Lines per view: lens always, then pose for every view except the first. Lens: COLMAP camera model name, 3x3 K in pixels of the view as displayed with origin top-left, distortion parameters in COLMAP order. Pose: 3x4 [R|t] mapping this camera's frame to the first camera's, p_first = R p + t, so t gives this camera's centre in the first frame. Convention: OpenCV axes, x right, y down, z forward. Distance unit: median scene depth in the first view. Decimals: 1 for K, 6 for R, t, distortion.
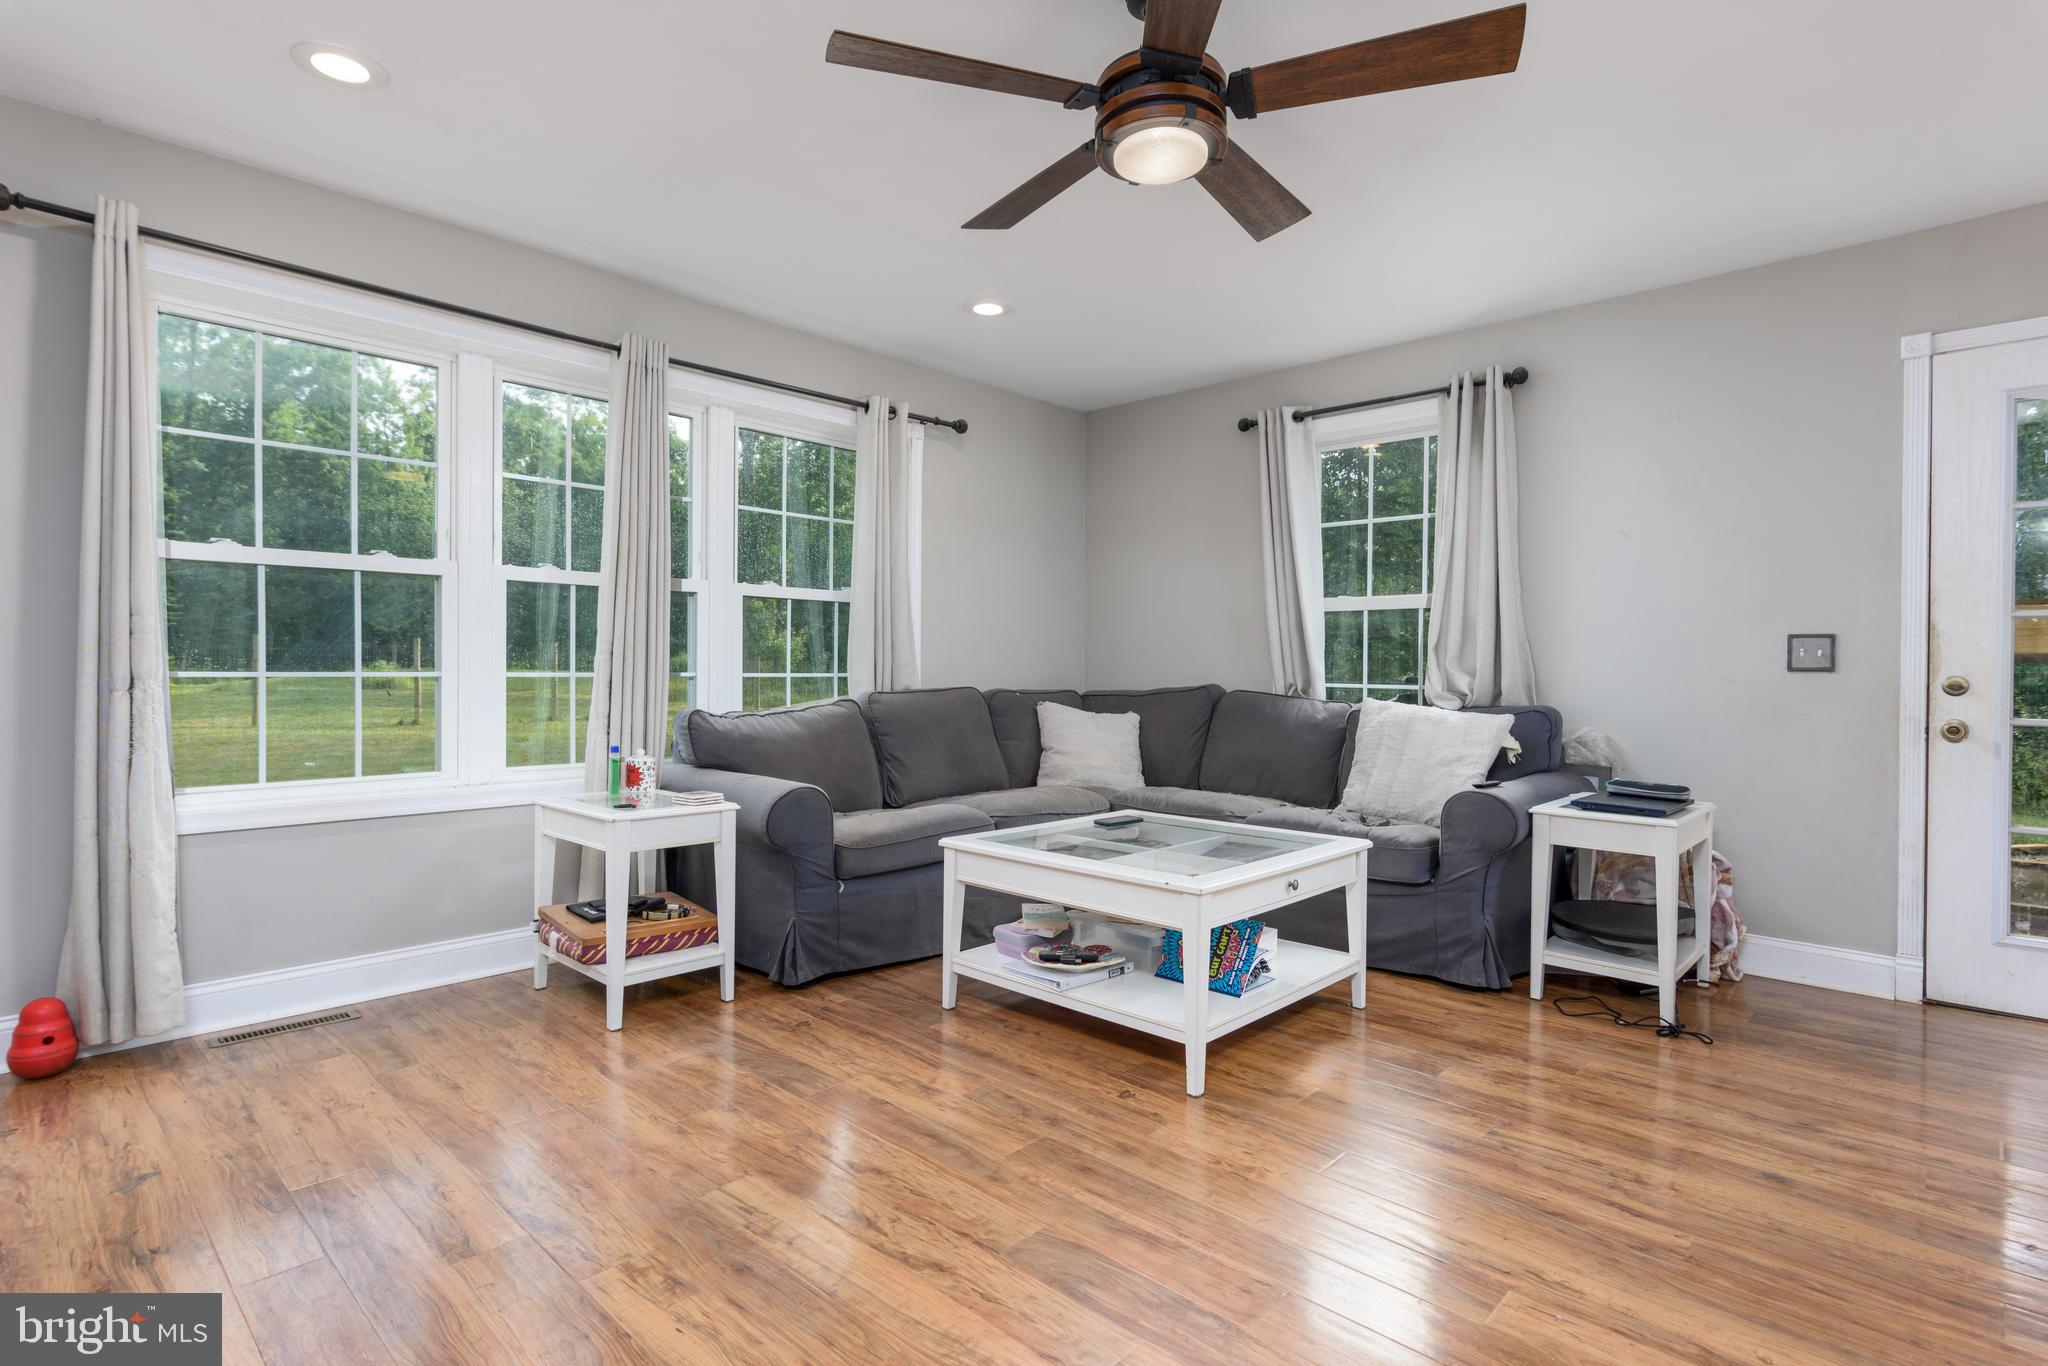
lens RADIAL K [[1021.4, 0, 1014.1], [0, 1021.4, 675.6], [0, 0, 1]] dist [-0.000761, -0.000349]
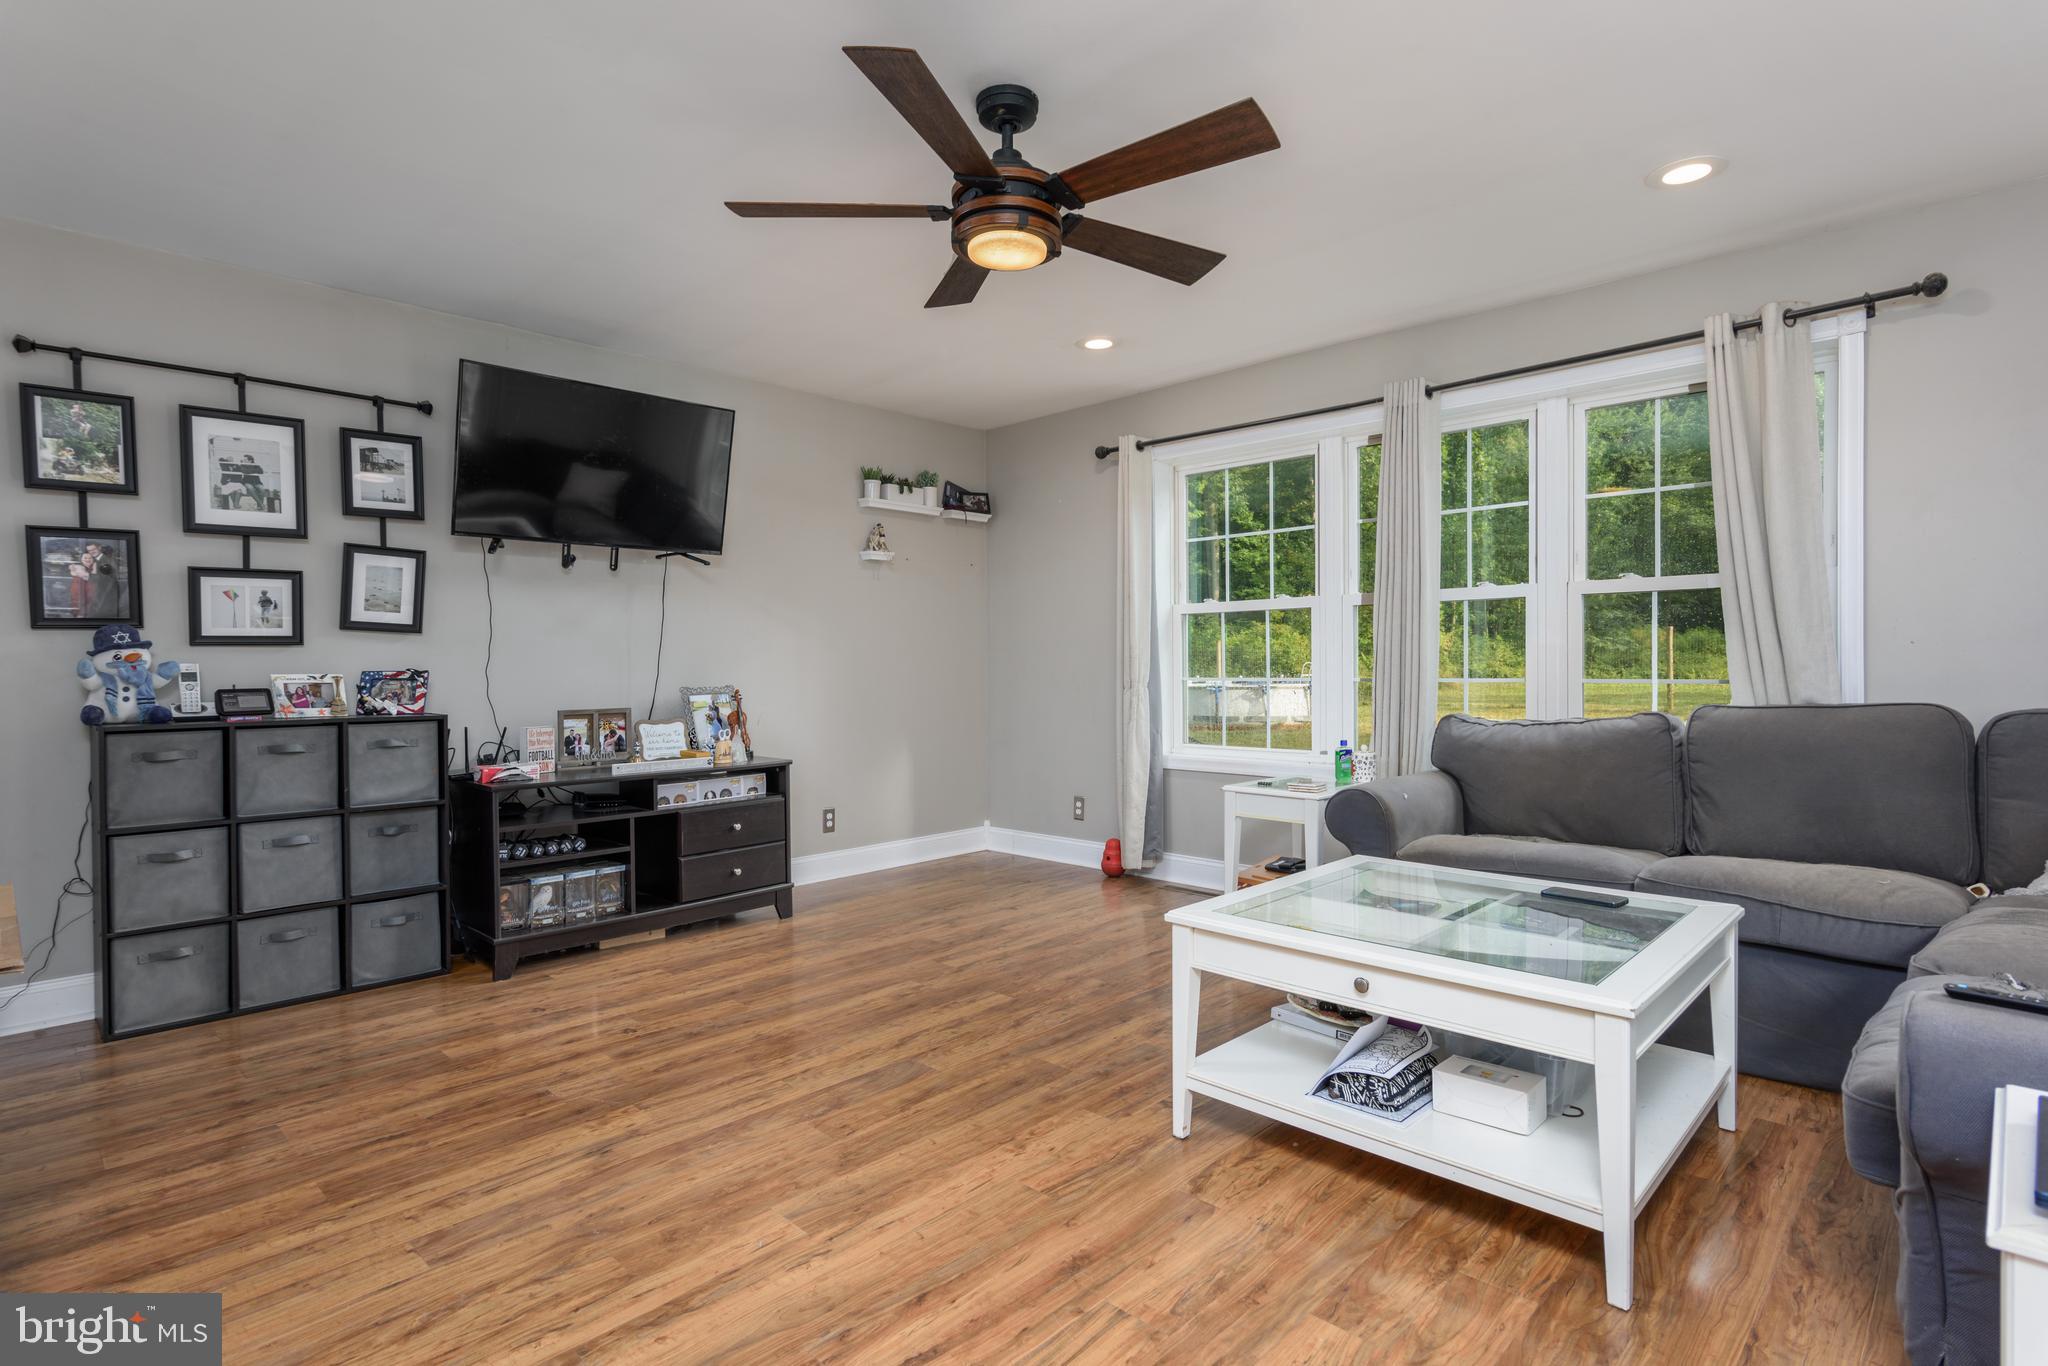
lens RADIAL K [[1021.4, 0, 1014.1], [0, 1021.4, 675.6], [0, 0, 1]] dist [-0.000761, -0.000349]
pose [[-0.019981, 0.001987, -0.999798, 1.209474], [0.000783, 0.999998, 0.001971, -0.015751], [0.999800, -0.000743, -0.019983, 0.937594]]
